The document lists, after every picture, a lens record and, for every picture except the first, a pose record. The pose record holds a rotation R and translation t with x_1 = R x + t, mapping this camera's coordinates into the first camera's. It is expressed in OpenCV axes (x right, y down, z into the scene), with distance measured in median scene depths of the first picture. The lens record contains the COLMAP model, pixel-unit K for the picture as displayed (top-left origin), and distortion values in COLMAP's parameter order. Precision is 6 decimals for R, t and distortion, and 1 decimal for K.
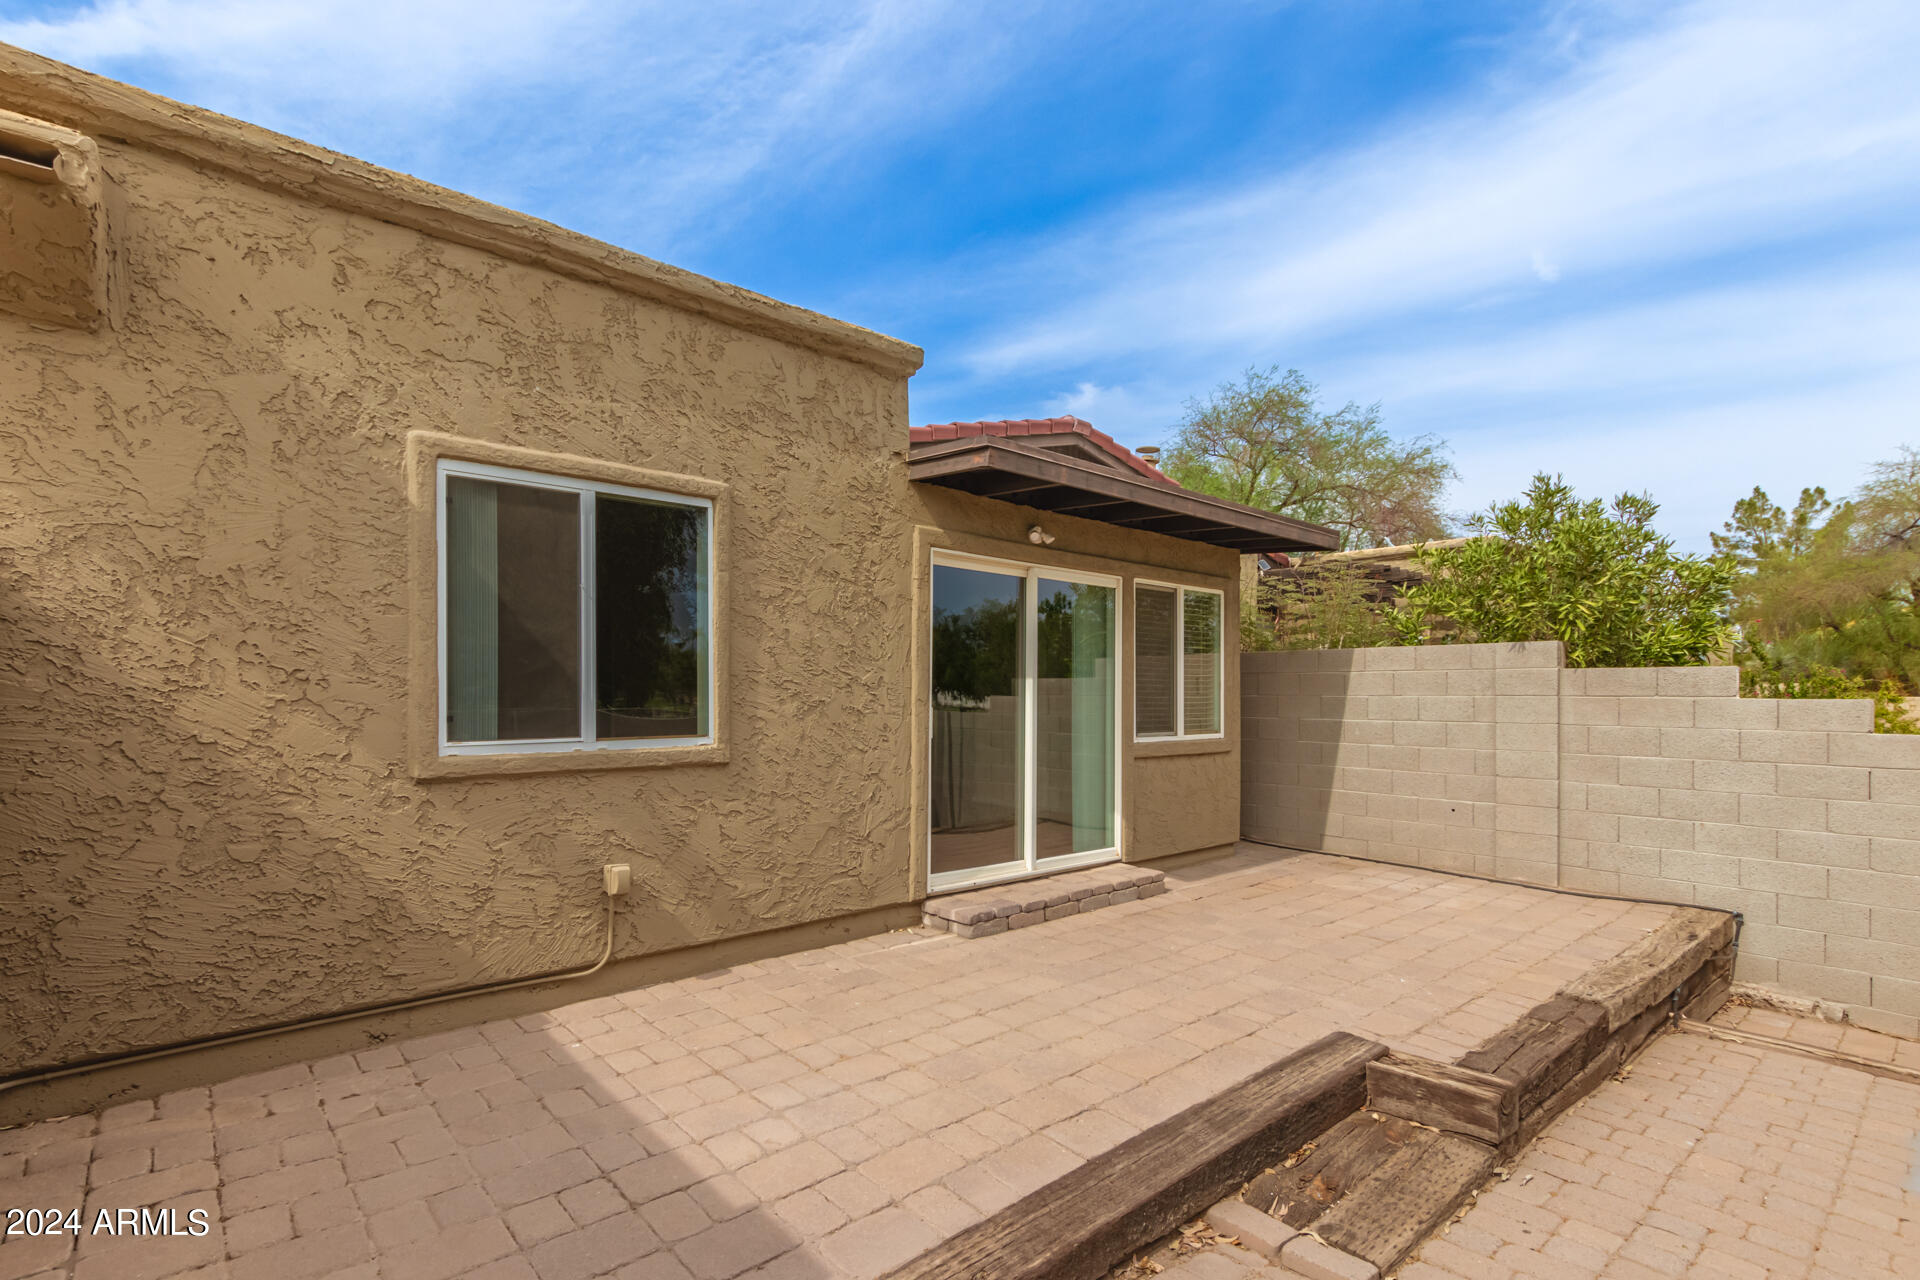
lens RADIAL K [[899.0, 0, 962.6], [0, 899.0, 672.2], [0, 0, 1]] dist [0.000872, -0.000148]
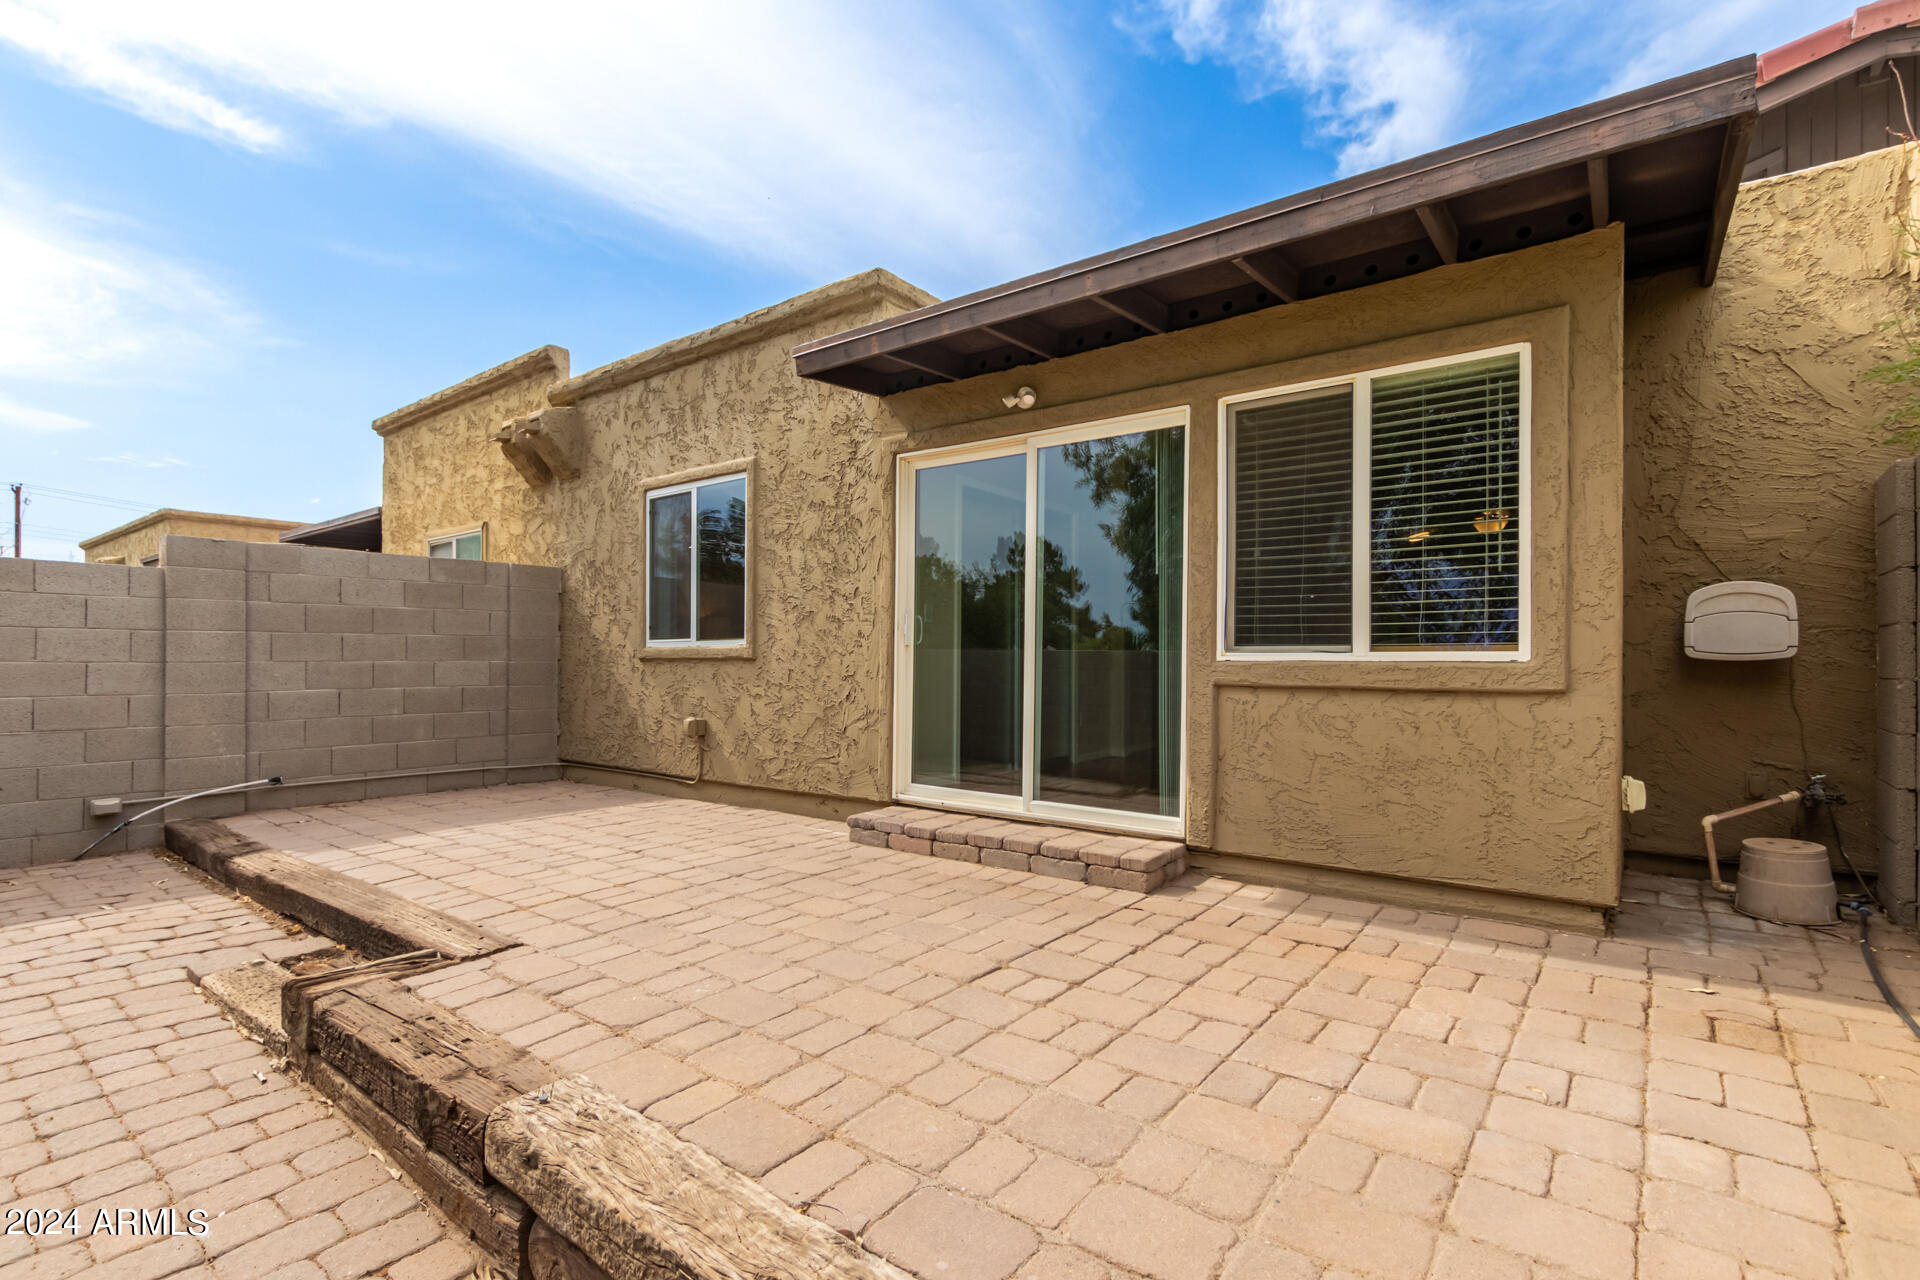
lens RADIAL K [[883.1, 0, 960.0], [0, 883.1, 640.0], [0, 0, 1]] dist [0.002815, 0.000001]
pose [[0.194159, -0.031392, -0.980468, 1.037376], [0.017800, 0.999436, -0.028474, 0.107142], [0.980809, -0.011924, 0.194609, 0.963474]]
